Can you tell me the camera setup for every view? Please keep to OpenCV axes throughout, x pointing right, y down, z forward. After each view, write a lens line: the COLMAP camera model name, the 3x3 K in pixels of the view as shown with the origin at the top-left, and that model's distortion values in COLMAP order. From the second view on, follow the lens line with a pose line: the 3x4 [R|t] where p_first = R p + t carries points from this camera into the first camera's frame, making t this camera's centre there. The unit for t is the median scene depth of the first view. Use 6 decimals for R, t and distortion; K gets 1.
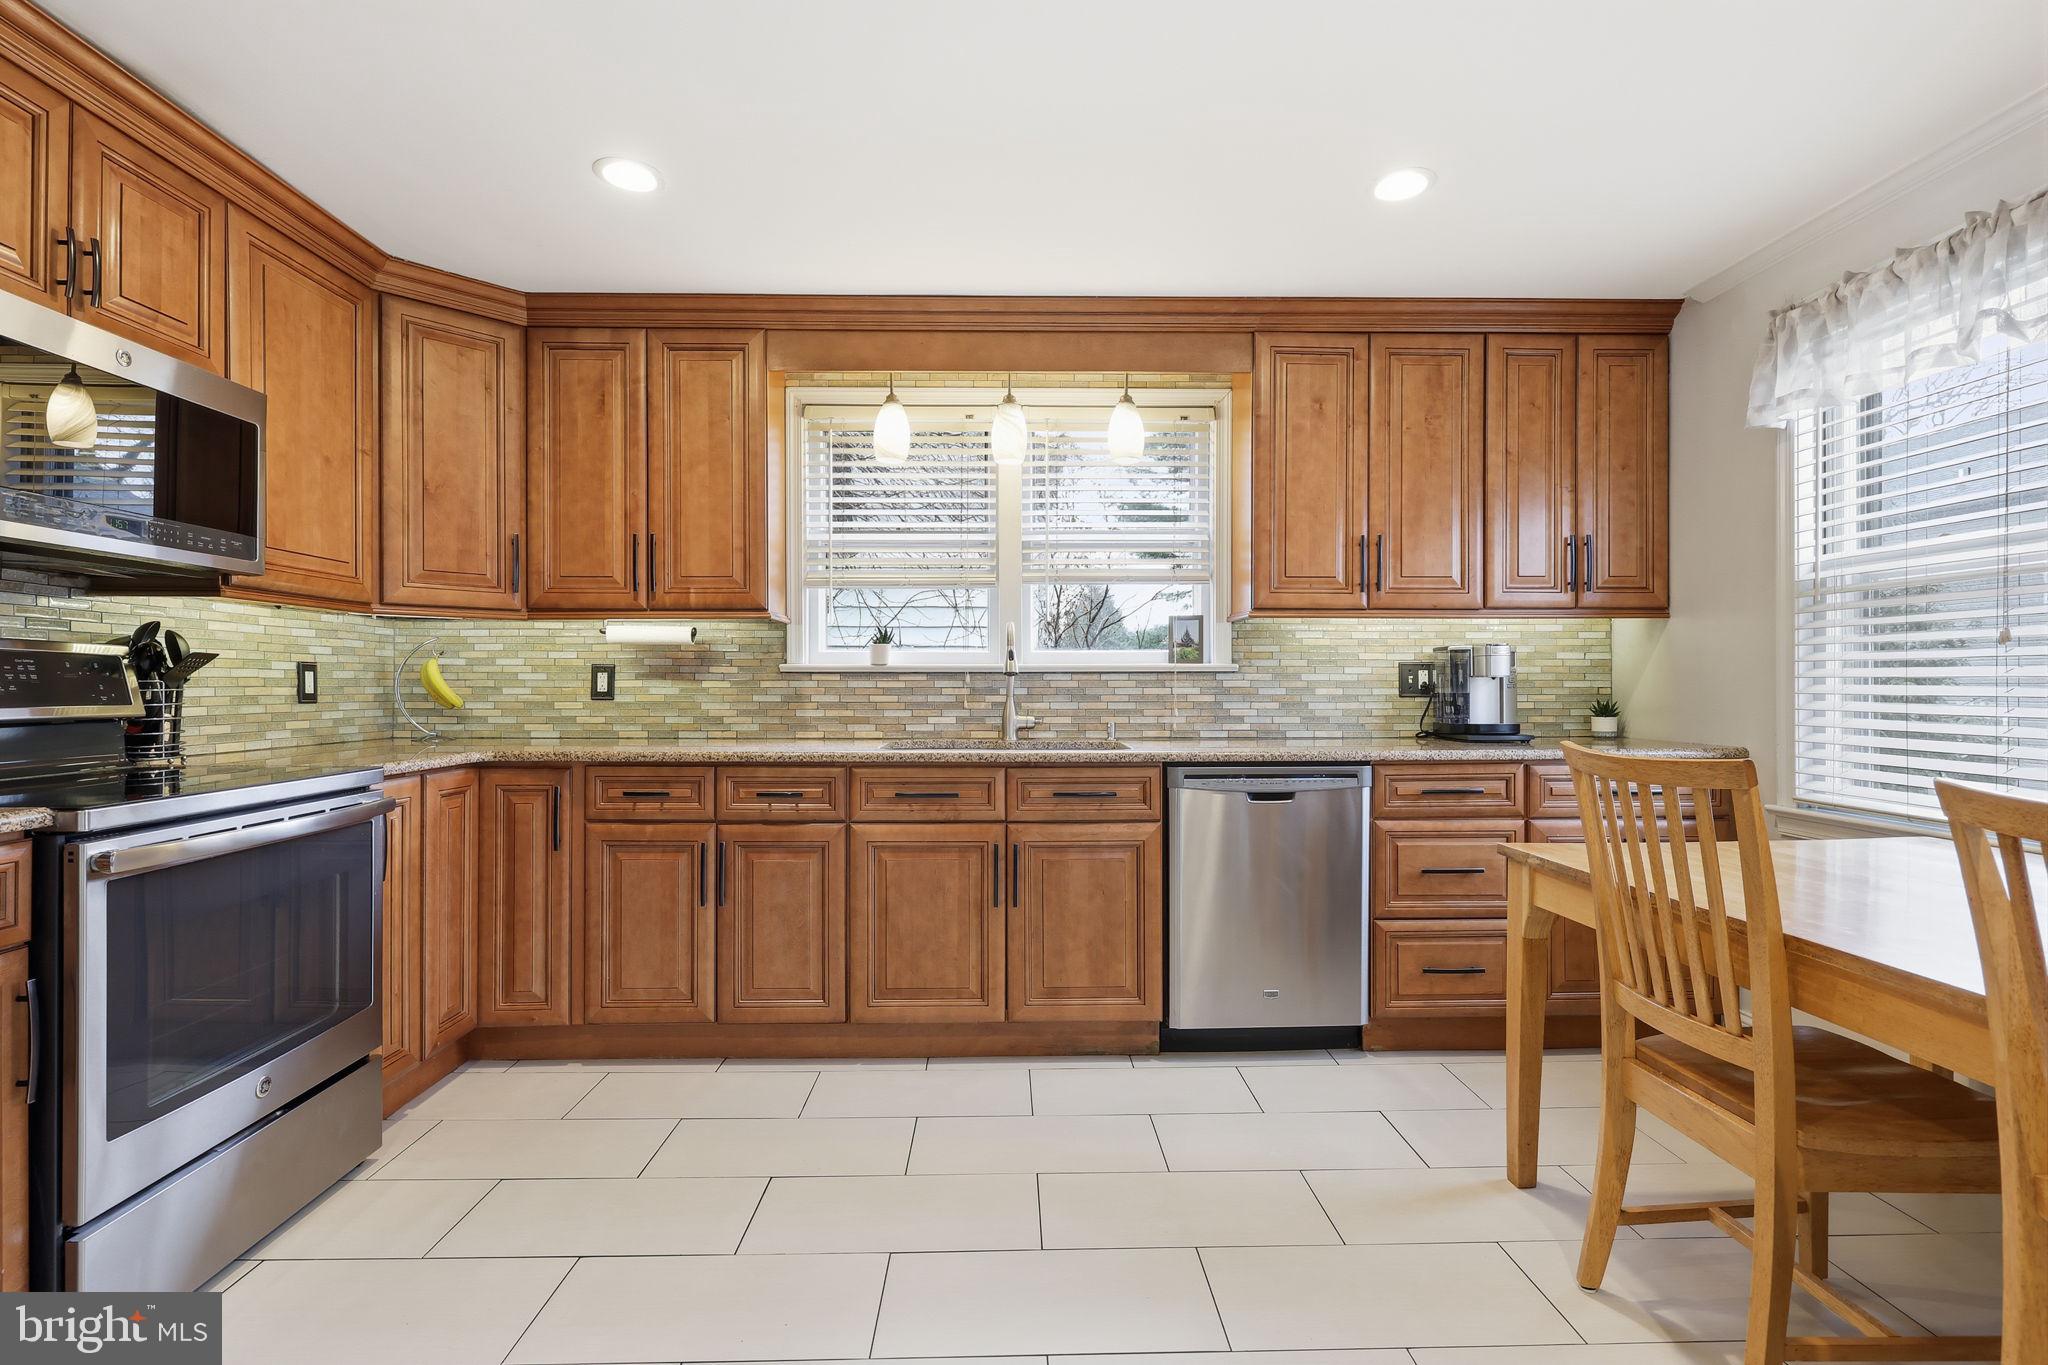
lens RADIAL K [[970.7, 0, 1031.4], [0, 970.7, 687.0], [0, 0, 1]] dist [0.003520, -0.001137]
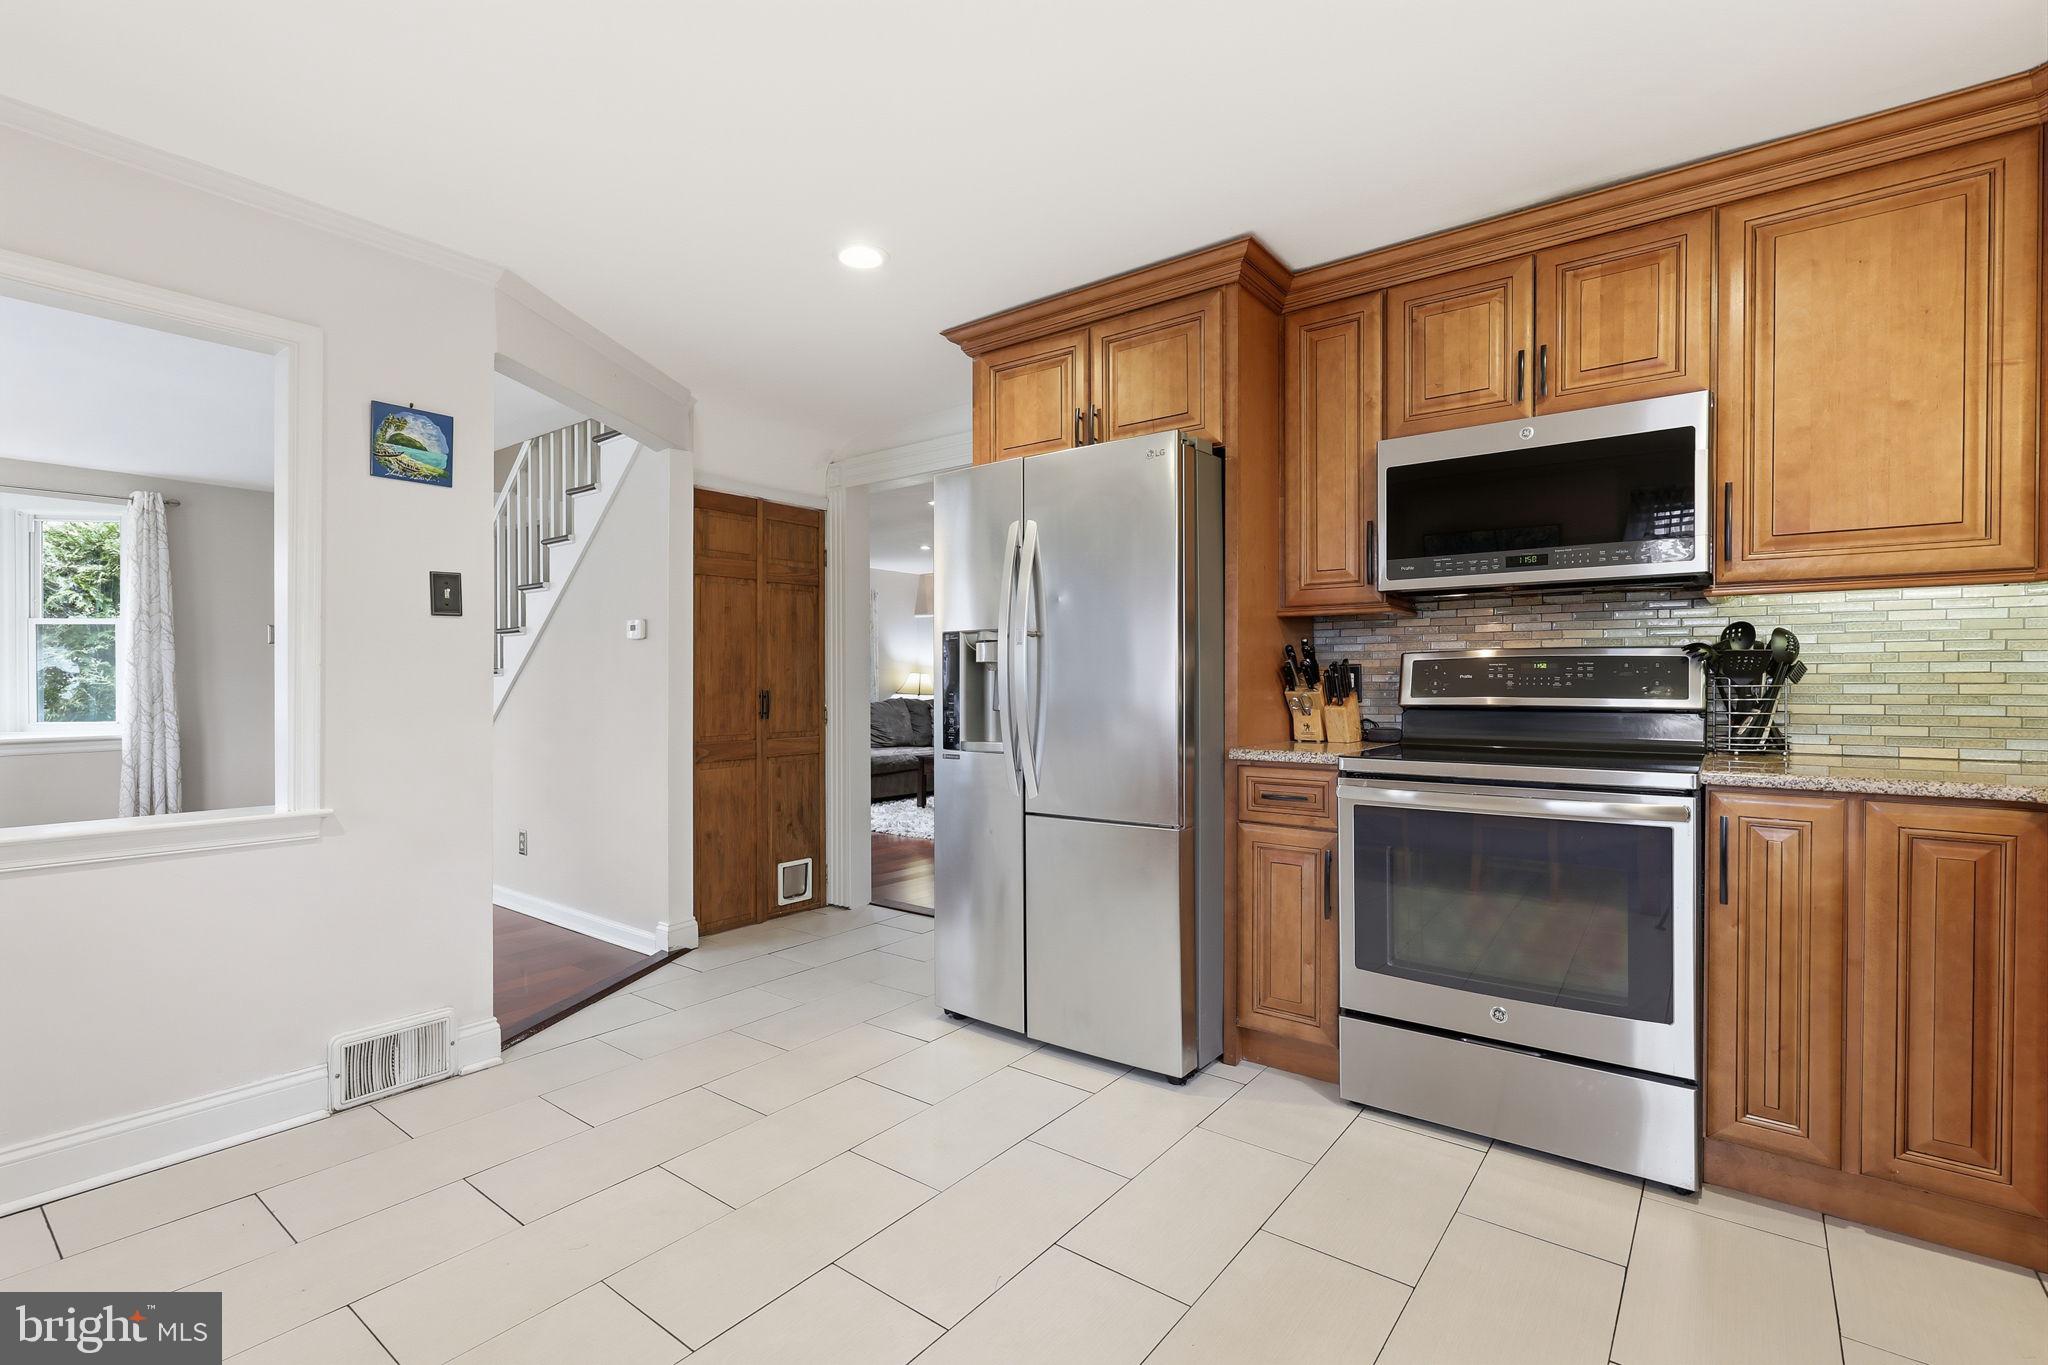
lens RADIAL K [[920.4, 0, 1039.4], [0, 920.4, 686.2], [0, 0, 1]] dist [0.011386, -0.000999]
pose [[-0.630498, 0.006646, -0.776162, 0.297414], [-0.000228, 0.999962, 0.008747, -0.004496], [0.776191, 0.005692, -0.630472, 0.829248]]
